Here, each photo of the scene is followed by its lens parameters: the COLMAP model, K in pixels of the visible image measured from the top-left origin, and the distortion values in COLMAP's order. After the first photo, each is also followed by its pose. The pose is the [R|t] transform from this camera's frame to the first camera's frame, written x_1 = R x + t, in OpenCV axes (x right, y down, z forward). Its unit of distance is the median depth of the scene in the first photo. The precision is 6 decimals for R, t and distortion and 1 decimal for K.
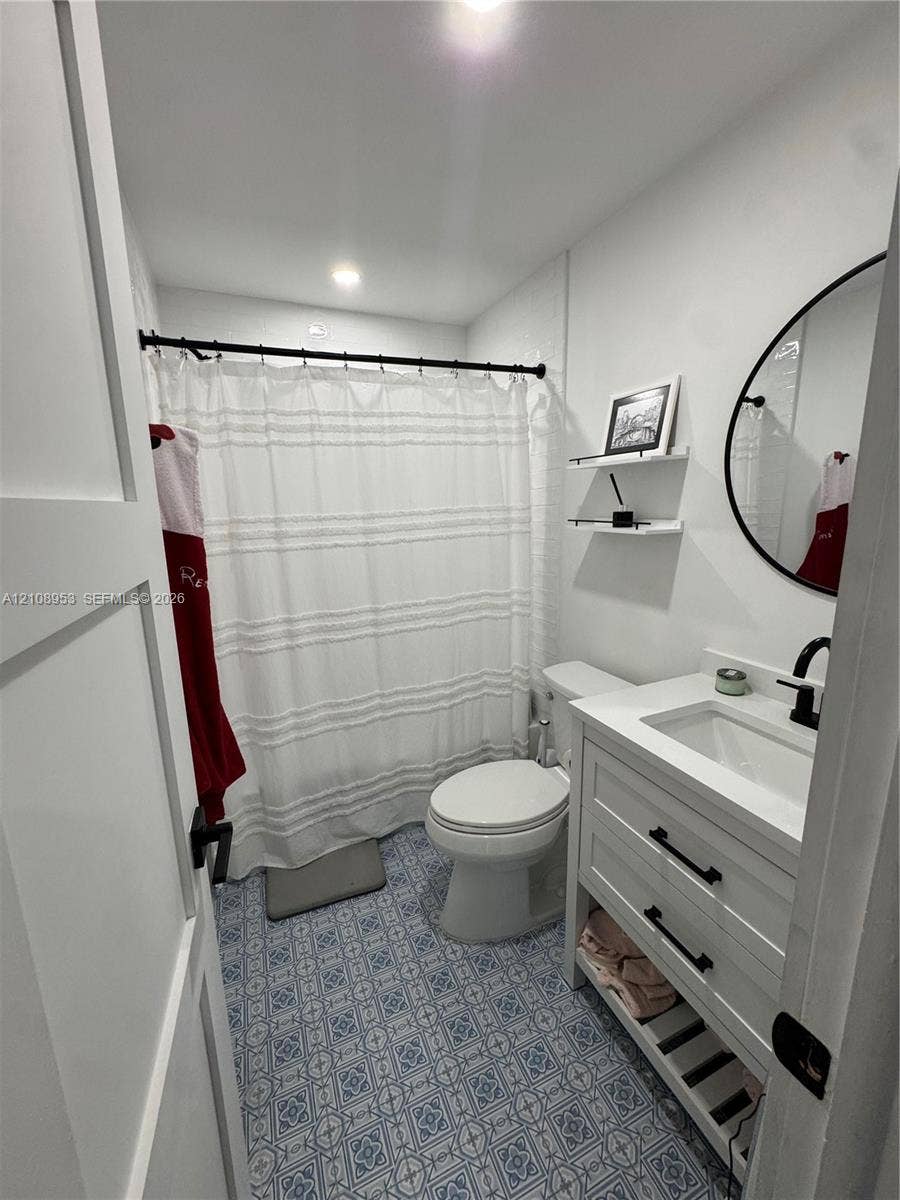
lens RADIAL K [[479.2, 0, 450.6], [0, 479.2, 599.1], [0, 0, 1]] dist [-0.002437, 0.000369]
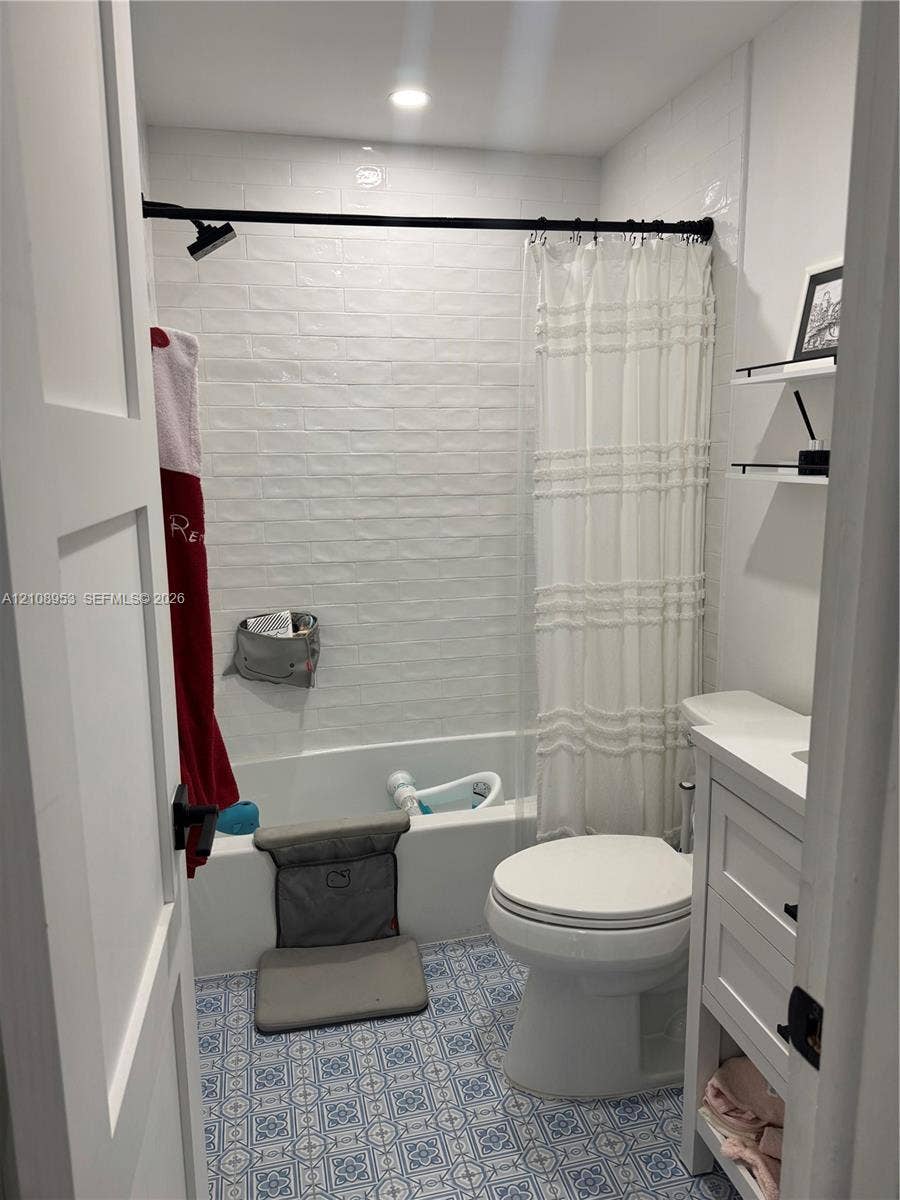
lens RADIAL K [[825.7, 0, 450.0], [0, 825.7, 600.0], [0, 0, 1]] dist [-0.003518, -0.003593]
pose [[0.985995, 0.039893, -0.161933, 0.070291], [-0.041714, 0.999099, -0.007855, 0.045272], [0.161474, 0.014500, 0.986770, -0.157793]]
